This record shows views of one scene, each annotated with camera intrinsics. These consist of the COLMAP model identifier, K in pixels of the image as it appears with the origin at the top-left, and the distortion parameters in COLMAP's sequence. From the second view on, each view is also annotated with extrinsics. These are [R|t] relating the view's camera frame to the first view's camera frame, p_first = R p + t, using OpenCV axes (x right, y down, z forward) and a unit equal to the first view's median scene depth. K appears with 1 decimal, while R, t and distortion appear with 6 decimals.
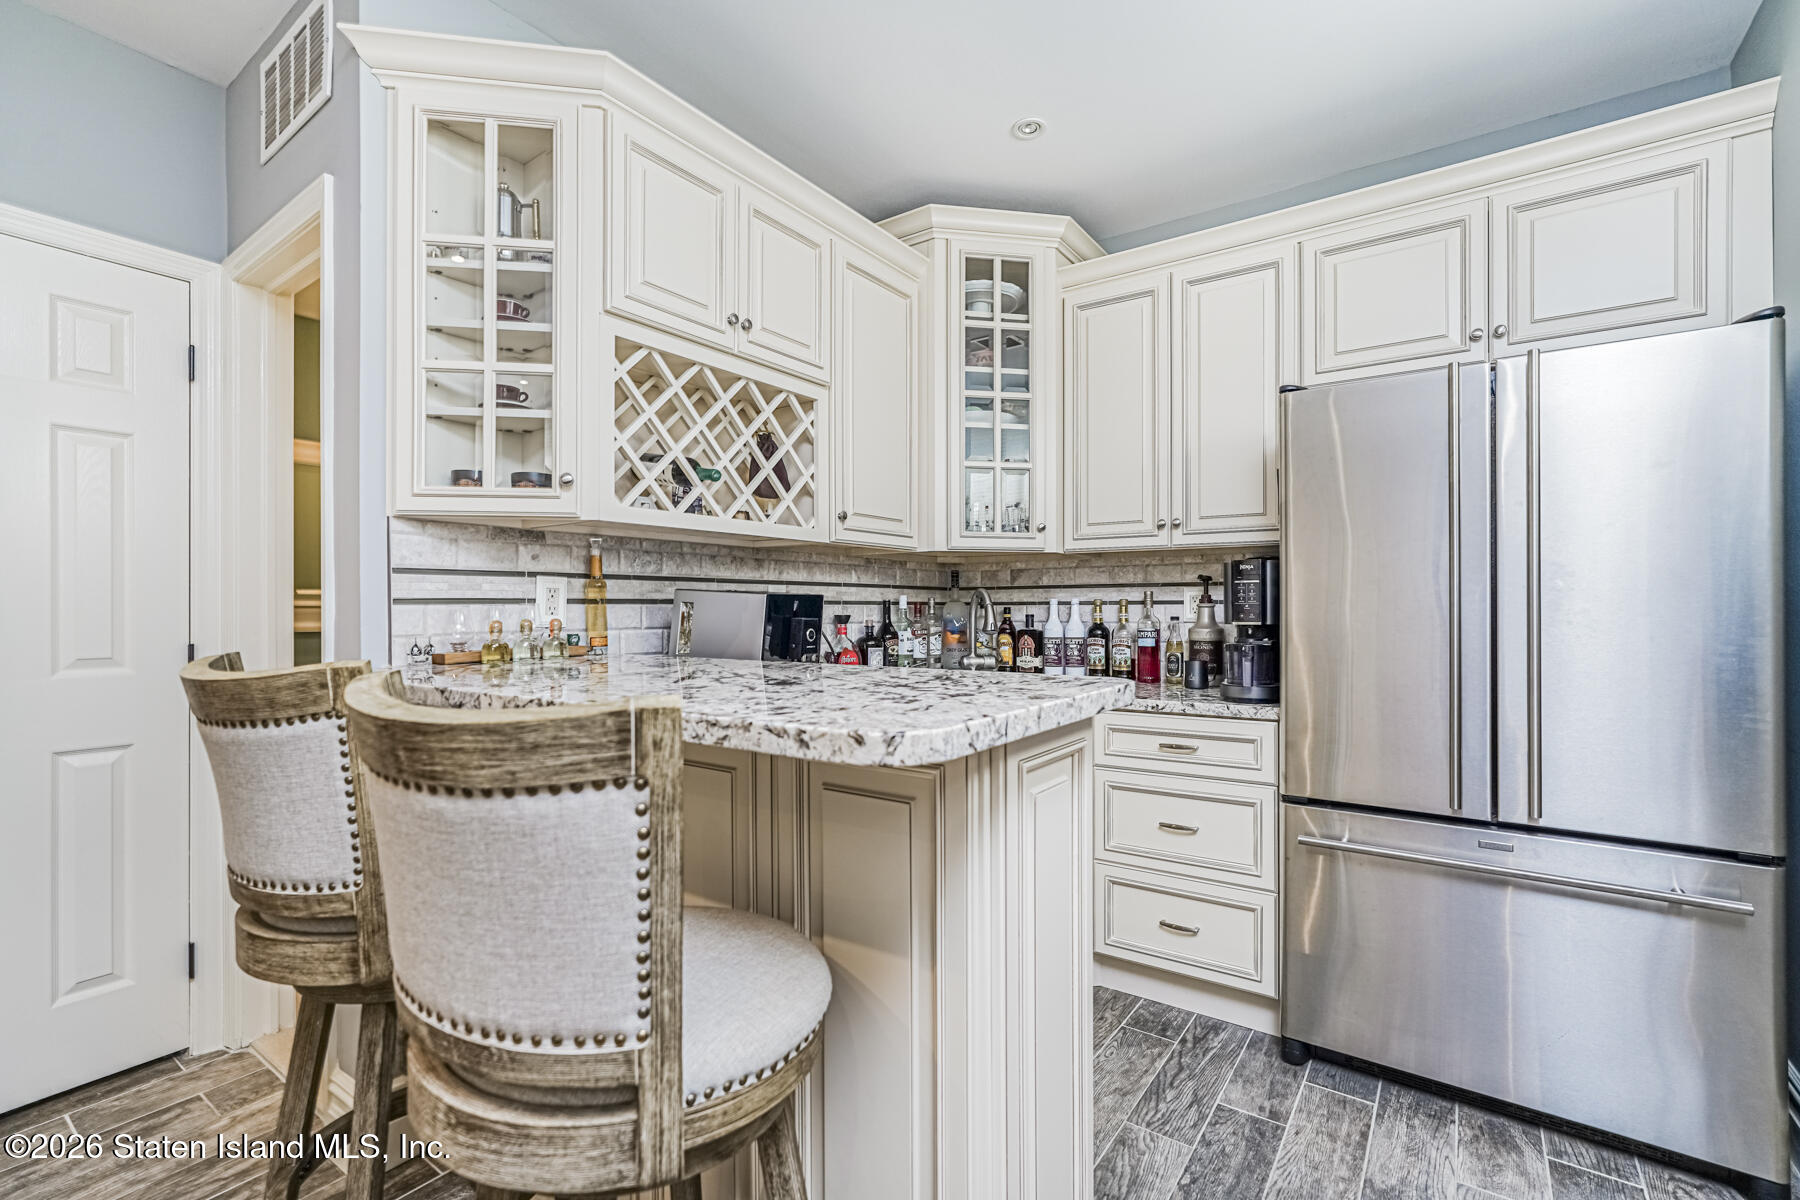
lens RADIAL K [[802.6, 0, 900.1], [0, 802.6, 605.3], [0, 0, 1]] dist [-0.015815, 0.007969]
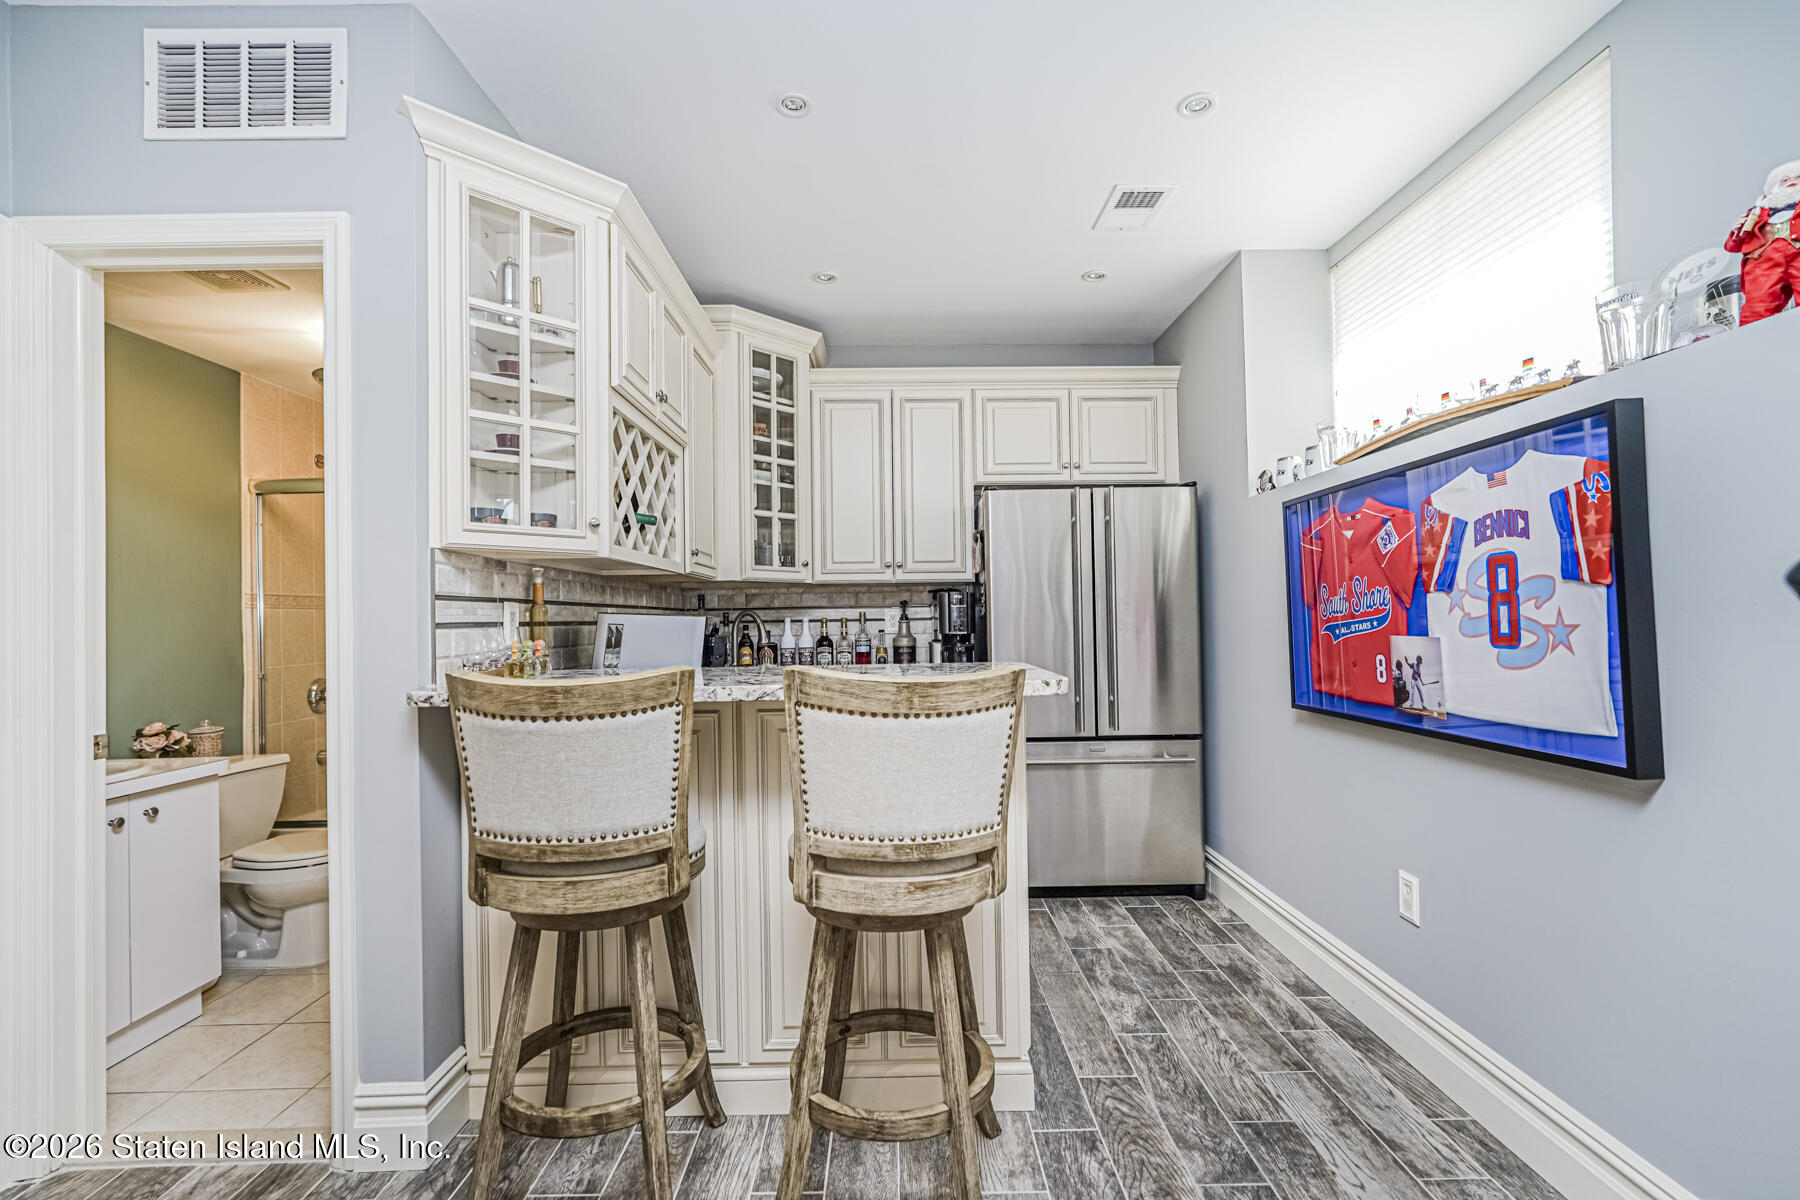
lens RADIAL K [[802.6, 0, 904.9], [0, 802.6, 609.7], [0, 0, 1]] dist [-0.015815, 0.007969]
pose [[0.804714, -0.001916, 0.593660, -0.508011], [0.011017, 0.999871, -0.011707, -0.004708], [-0.593561, 0.015961, 0.804631, -0.169937]]
